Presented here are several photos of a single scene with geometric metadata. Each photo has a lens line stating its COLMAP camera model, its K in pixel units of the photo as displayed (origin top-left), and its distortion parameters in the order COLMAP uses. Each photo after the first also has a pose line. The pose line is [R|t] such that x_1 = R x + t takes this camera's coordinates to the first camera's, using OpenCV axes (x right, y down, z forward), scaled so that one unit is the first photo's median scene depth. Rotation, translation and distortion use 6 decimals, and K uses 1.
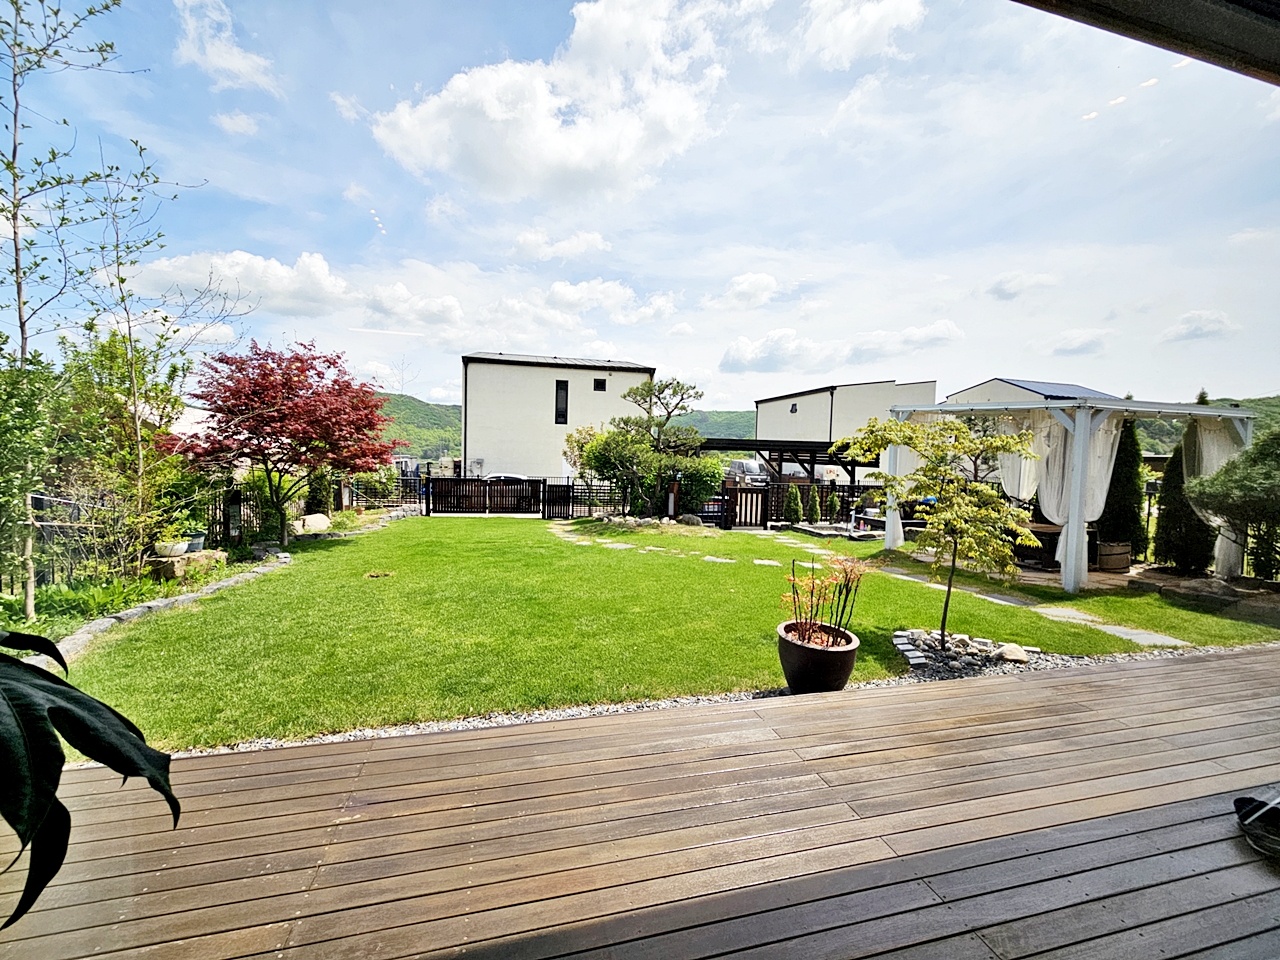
lens RADIAL K [[525.5, 0, 640.0], [0, 525.5, 480.0], [0, 0, 1]] dist [0.000214, -0.000511]
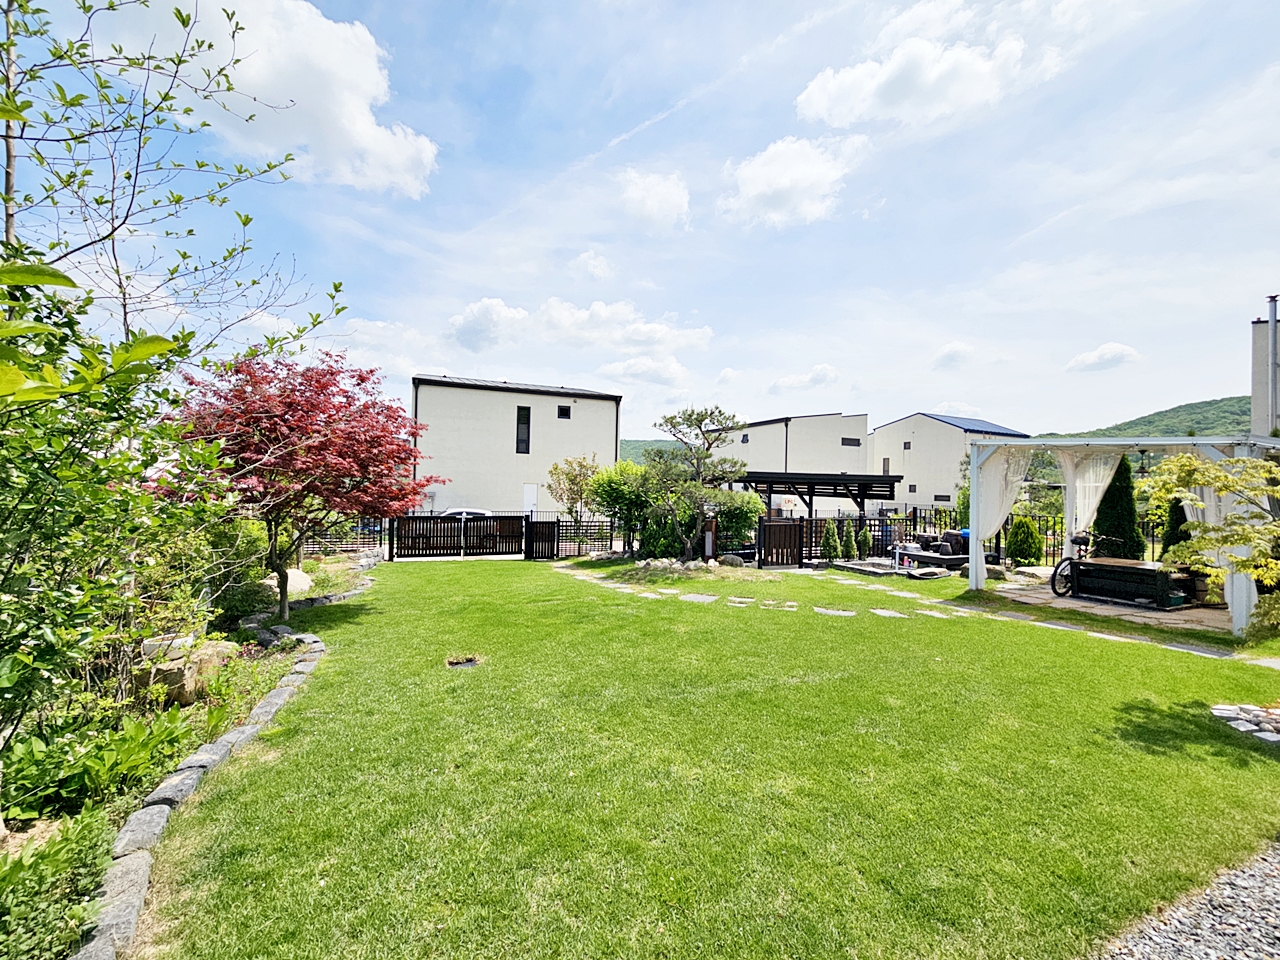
lens RADIAL K [[525.5, 0, 640.0], [0, 525.5, 480.0], [0, 0, 1]] dist [0.000214, -0.000511]
pose [[0.984885, -0.004386, 0.173156, -0.152898], [0.013584, 0.998556, -0.051969, -0.013230], [-0.172678, 0.053535, 0.983522, 0.085491]]
